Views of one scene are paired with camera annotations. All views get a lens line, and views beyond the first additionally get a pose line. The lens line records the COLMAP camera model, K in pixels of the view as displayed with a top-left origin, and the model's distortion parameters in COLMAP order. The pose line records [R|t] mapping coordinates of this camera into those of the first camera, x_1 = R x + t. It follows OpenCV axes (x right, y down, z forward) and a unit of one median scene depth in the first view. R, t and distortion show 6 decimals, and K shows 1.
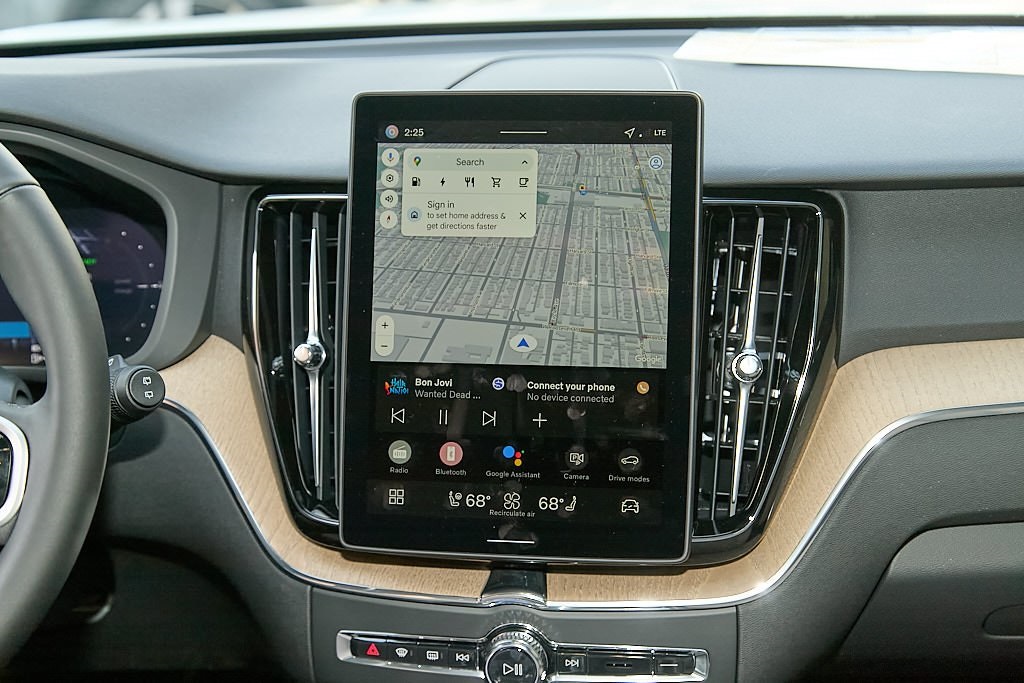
lens RADIAL K [[1809.6, 0, 516.4], [0, 1809.6, 346.2], [0, 0, 1]] dist [0.121438, 0.000000]
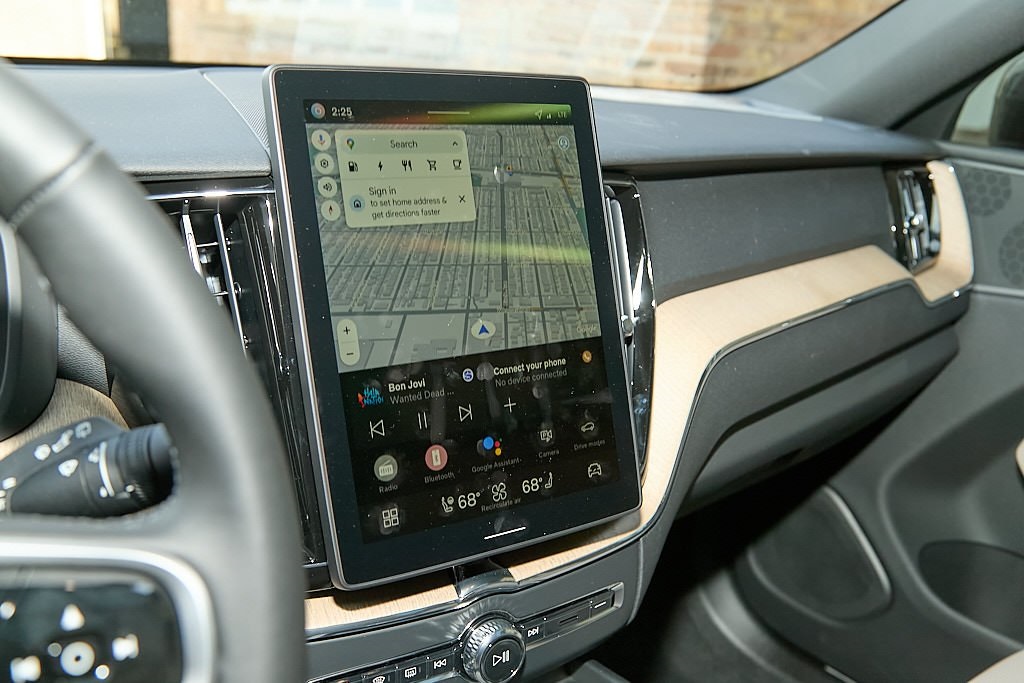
lens RADIAL K [[1007.9, 0, 520.9], [0, 1007.9, 344.7], [0, 0, 1]] dist [-0.011929, 0.000000]
pose [[0.710204, -0.133525, 0.691218, -0.353239], [0.124027, 0.990222, 0.063851, -0.025534], [-0.692985, 0.040383, 0.719820, 0.592576]]
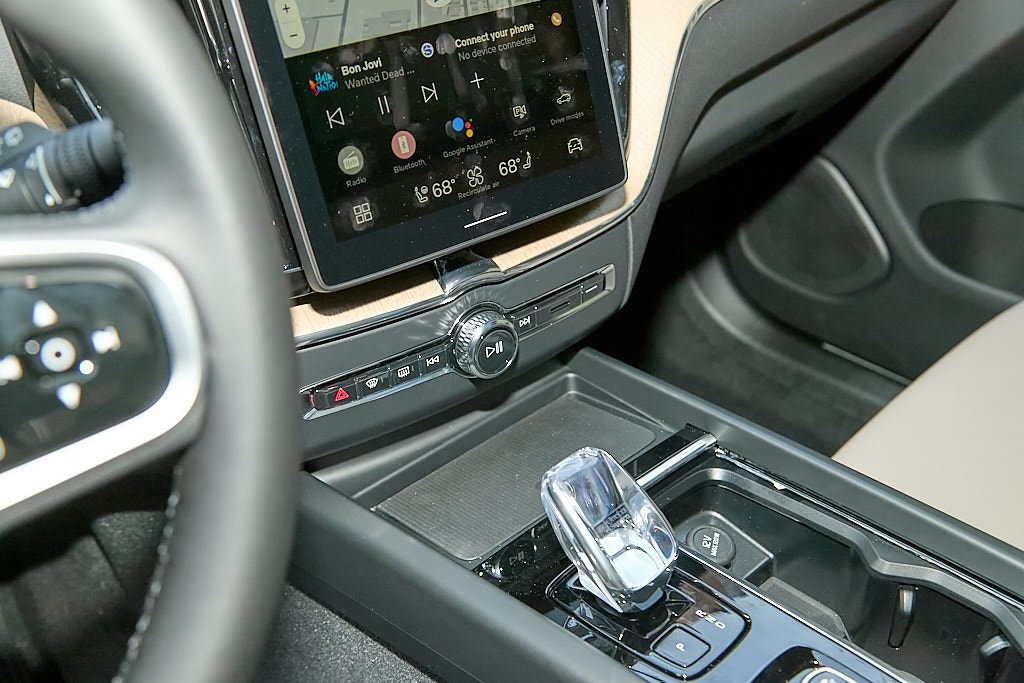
lens RADIAL K [[1074.8, 0, 512.3], [0, 1074.8, 337.9], [0, 0, 1]] dist [0.006952, 0.000000]
pose [[0.672978, -0.376623, 0.636598, -0.358134], [0.214300, 0.923025, 0.319532, -0.007766], [-0.707938, -0.078615, 0.701885, 0.596360]]
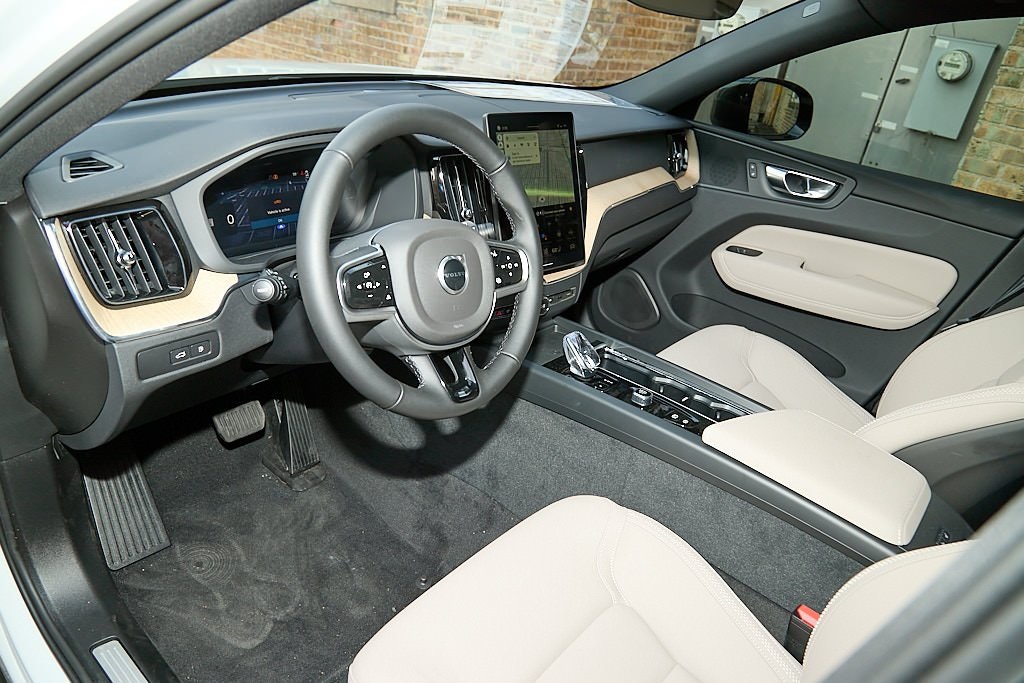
lens RADIAL K [[708.7, 0, 521.7], [0, 708.7, 345.7], [0, 0, 1]] dist [-0.078298, 0.041411]
pose [[0.592042, -0.272874, 0.758305, -0.960713], [0.095517, 0.958060, 0.270181, -0.087484], [-0.800227, -0.087528, 0.593276, 0.309472]]
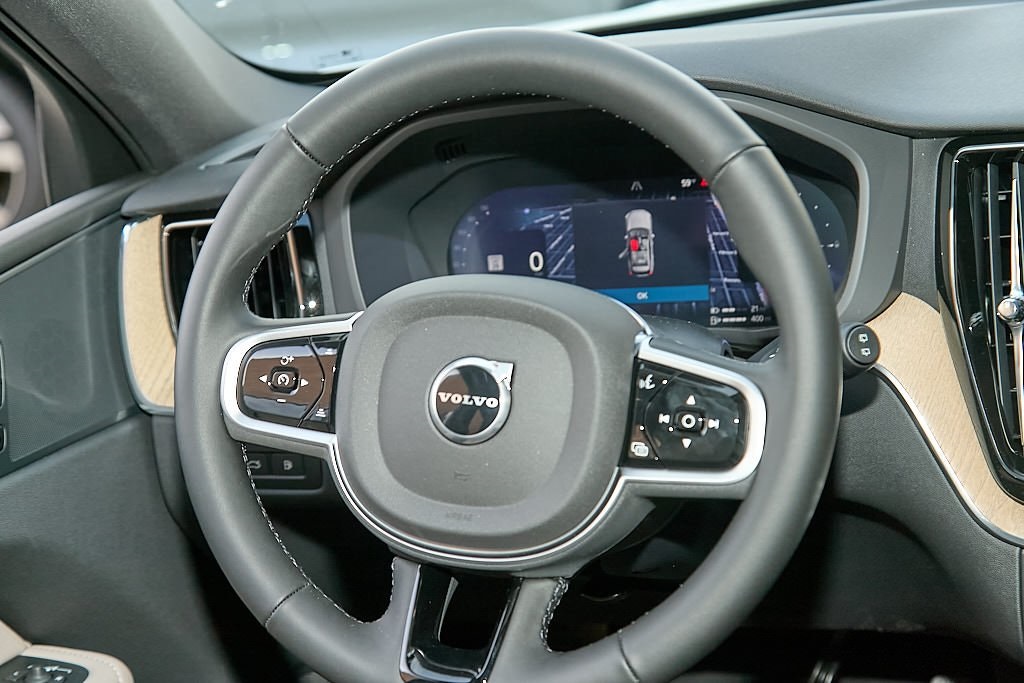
lens RADIAL K [[1826.9, 0, 513.0], [0, 1826.9, 348.0], [0, 0, 1]] dist [0.097655, 0.000000]
pose [[0.959151, -0.013508, -0.282571, -0.097353], [0.018906, 0.999687, 0.016383, 0.004016], [0.282261, -0.021056, 0.959107, -0.018719]]
